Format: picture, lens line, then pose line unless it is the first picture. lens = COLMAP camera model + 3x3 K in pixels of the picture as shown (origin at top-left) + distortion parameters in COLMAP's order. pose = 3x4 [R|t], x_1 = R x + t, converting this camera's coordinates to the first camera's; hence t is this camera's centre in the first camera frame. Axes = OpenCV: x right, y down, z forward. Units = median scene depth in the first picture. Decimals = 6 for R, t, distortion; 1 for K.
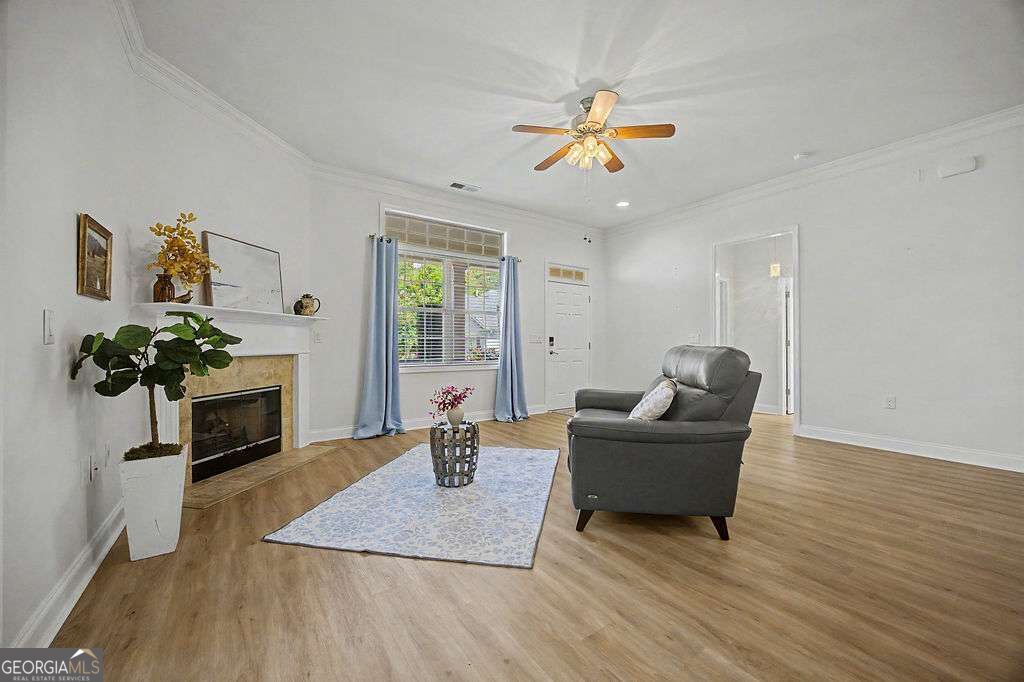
lens RADIAL K [[391.6, 0, 513.6], [0, 391.6, 341.3], [0, 0, 1]] dist [-0.016034, 0.000724]
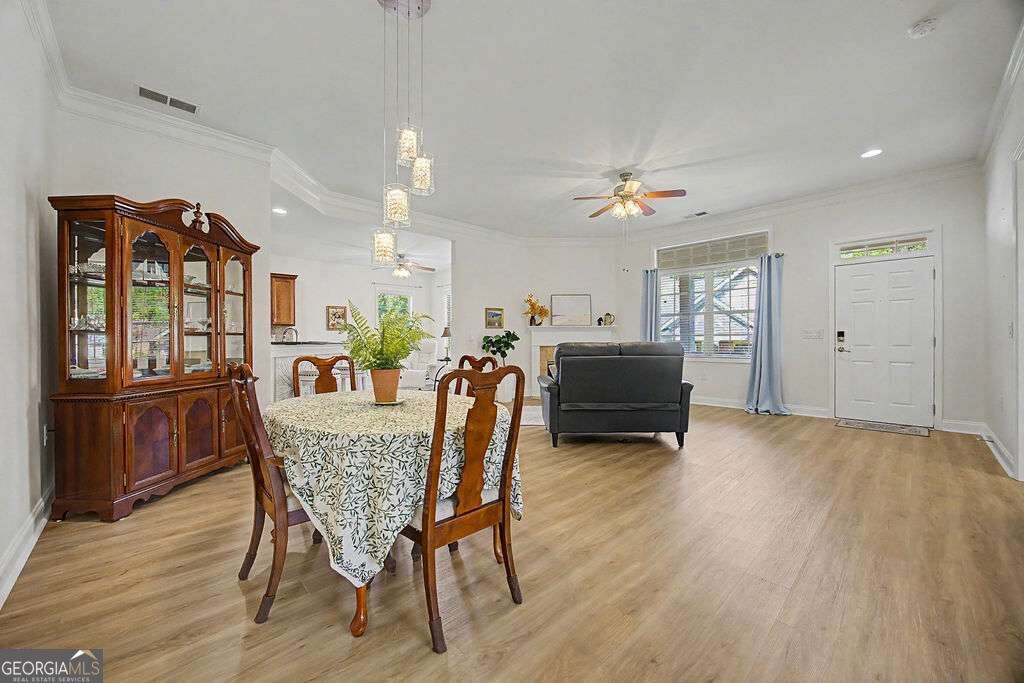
lens RADIAL K [[391.6, 0, 515.6], [0, 391.6, 339.3], [0, 0, 1]] dist [-0.016034, 0.000724]
pose [[0.166555, -0.002841, -0.986028, 1.291584], [0.010582, 0.999943, -0.001093, -0.000368], [0.985975, -0.010252, 0.166576, 0.278534]]
